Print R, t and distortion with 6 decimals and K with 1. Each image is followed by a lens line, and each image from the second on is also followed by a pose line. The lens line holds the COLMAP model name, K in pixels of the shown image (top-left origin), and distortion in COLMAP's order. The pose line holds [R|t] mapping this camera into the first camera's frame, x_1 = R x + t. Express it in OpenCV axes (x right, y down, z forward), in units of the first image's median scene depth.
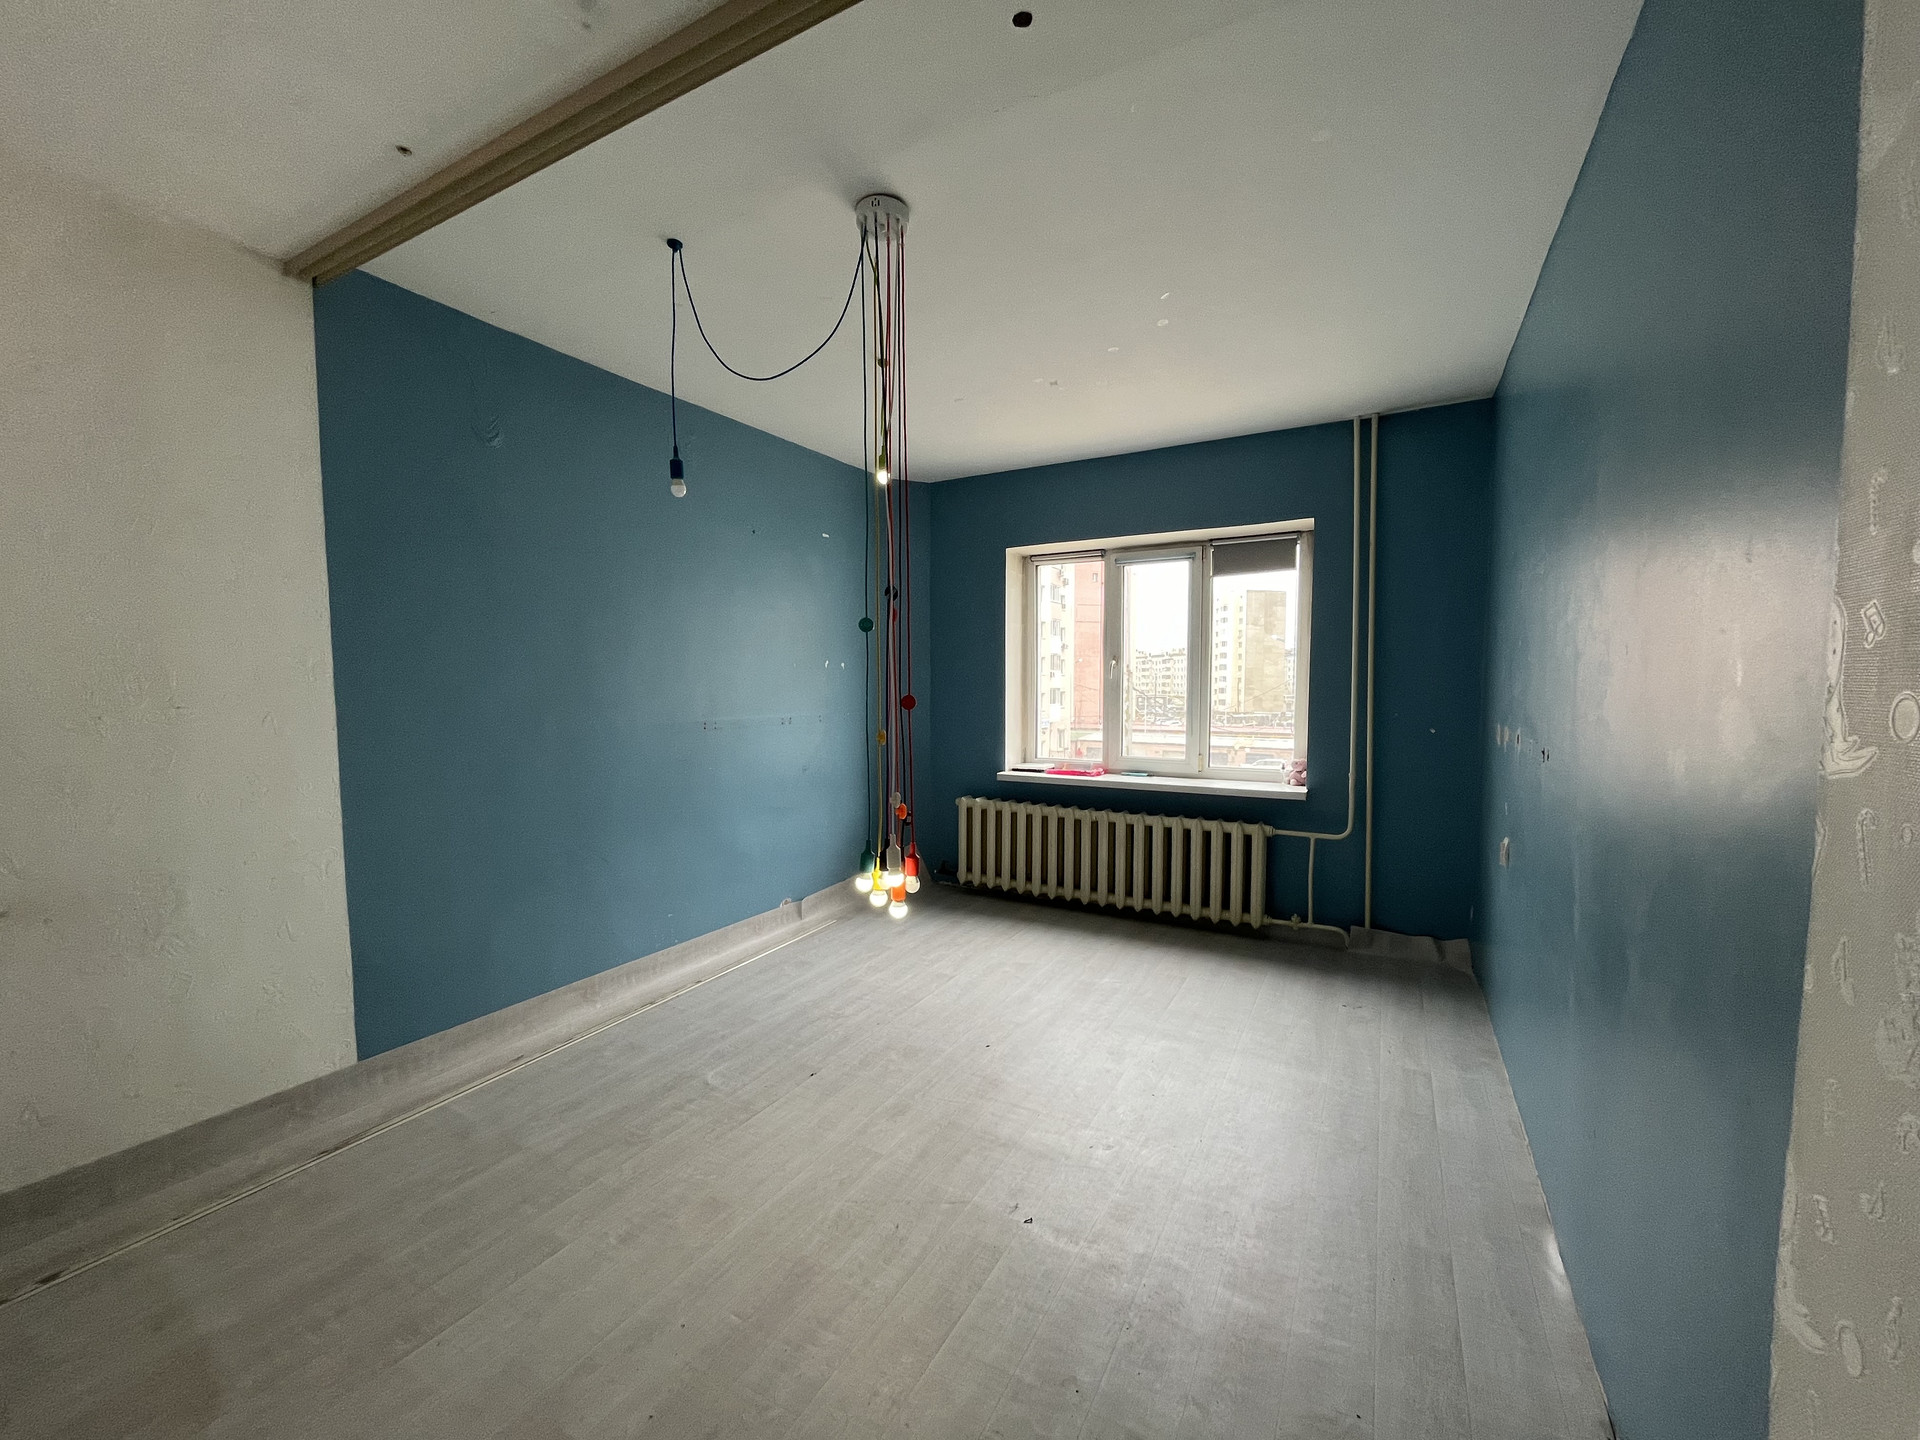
lens RADIAL K [[772.1, 0, 954.8], [0, 772.1, 719.0], [0, 0, 1]] dist [-0.003261, 0.000478]
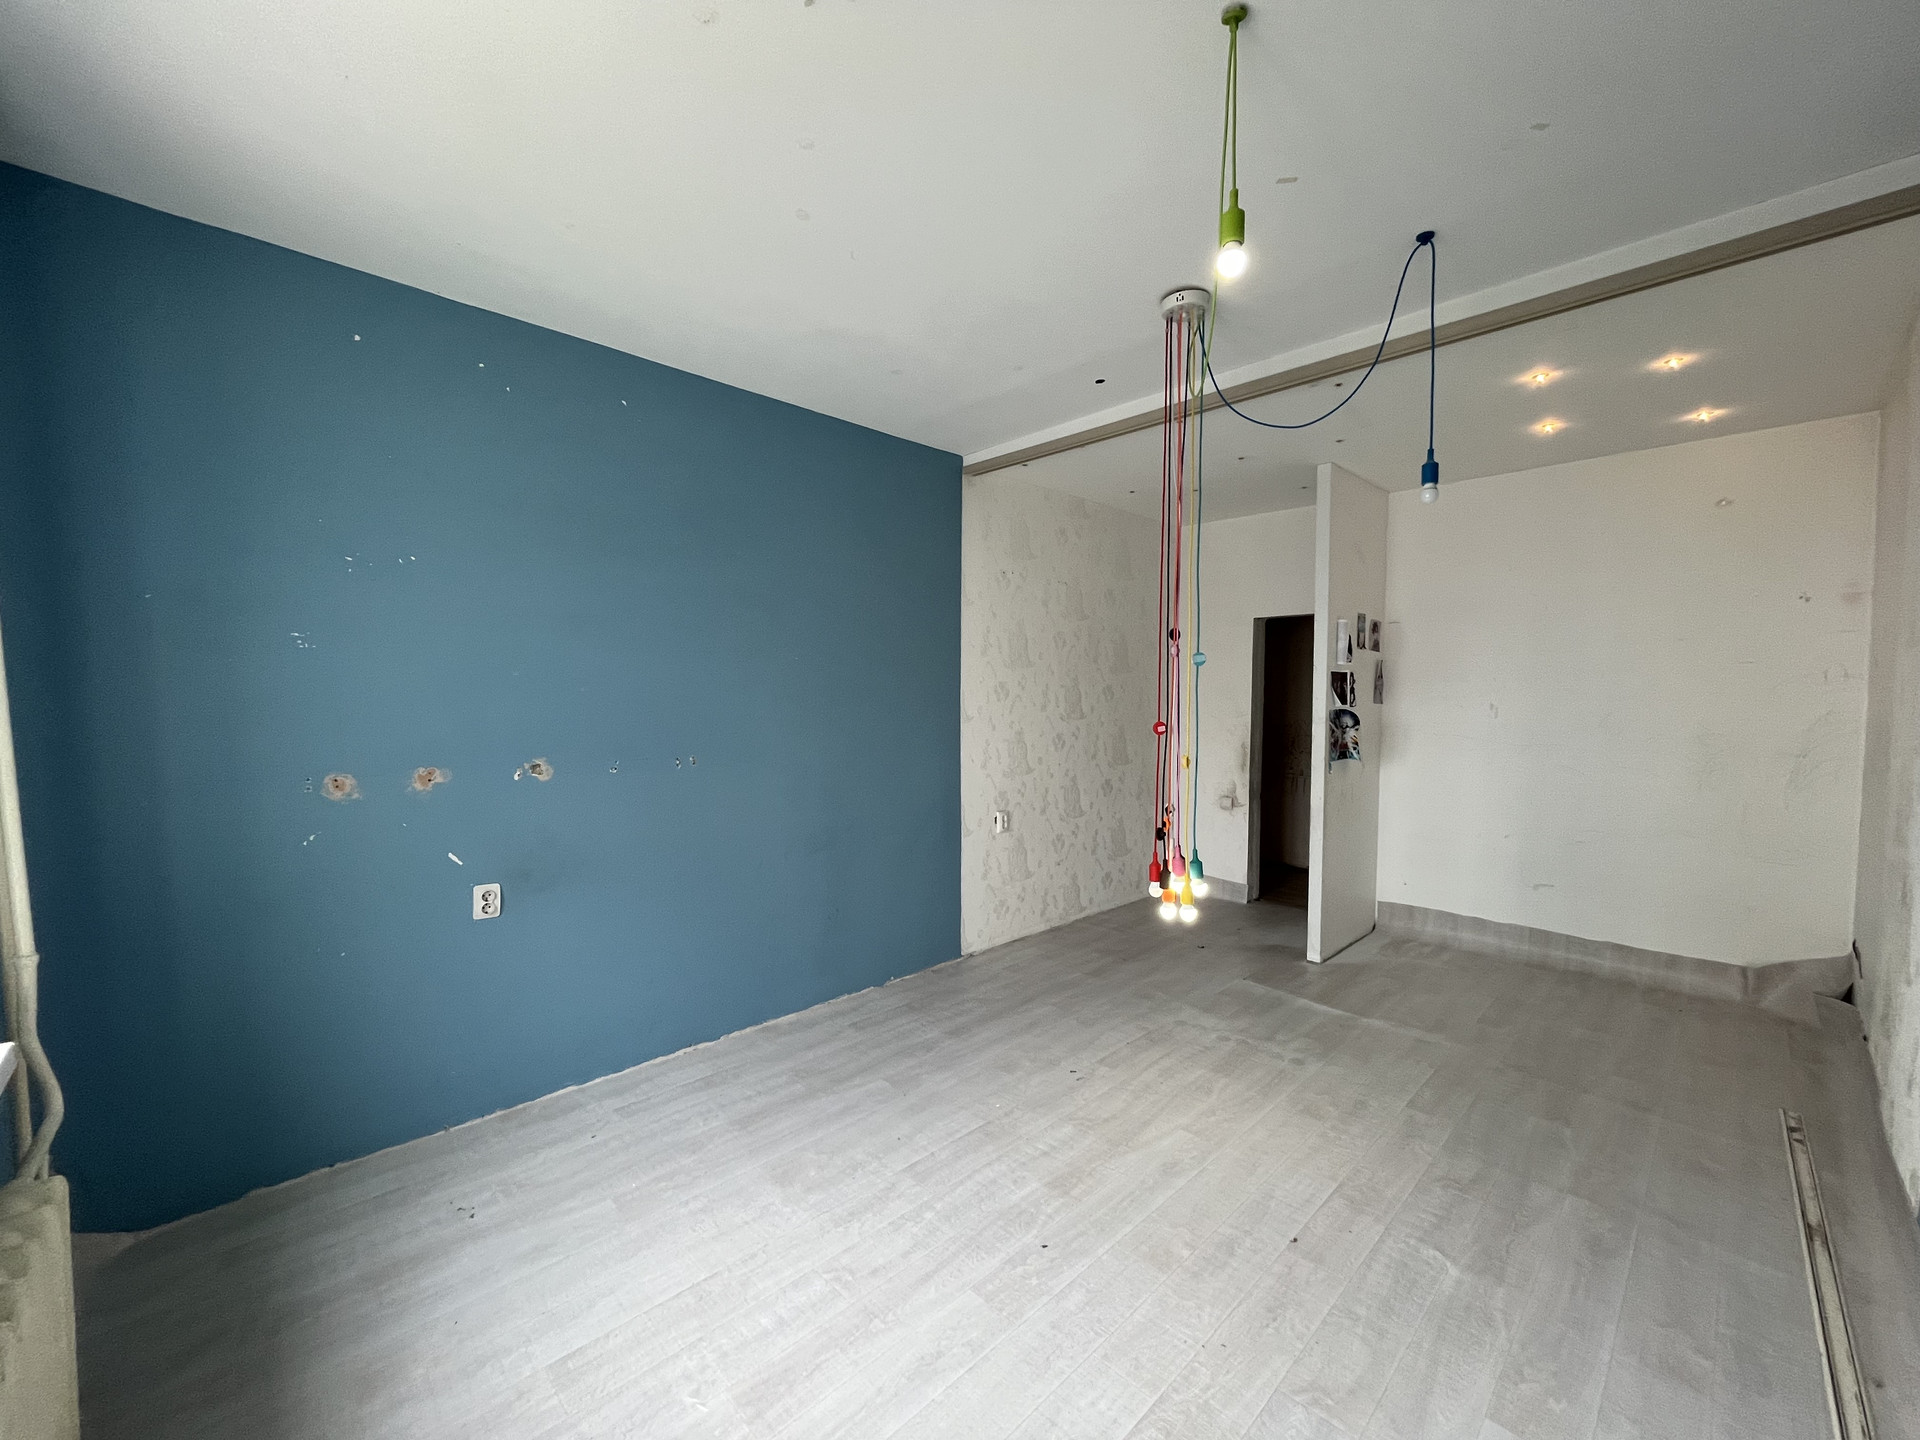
lens RADIAL K [[772.1, 0, 964.2], [0, 772.1, 725.3], [0, 0, 1]] dist [-0.003261, 0.000478]
pose [[-0.960029, -0.006784, 0.279817, -0.082838], [0.019043, 0.995807, 0.089476, -0.105757], [-0.279250, 0.091229, -0.955875, 1.754935]]
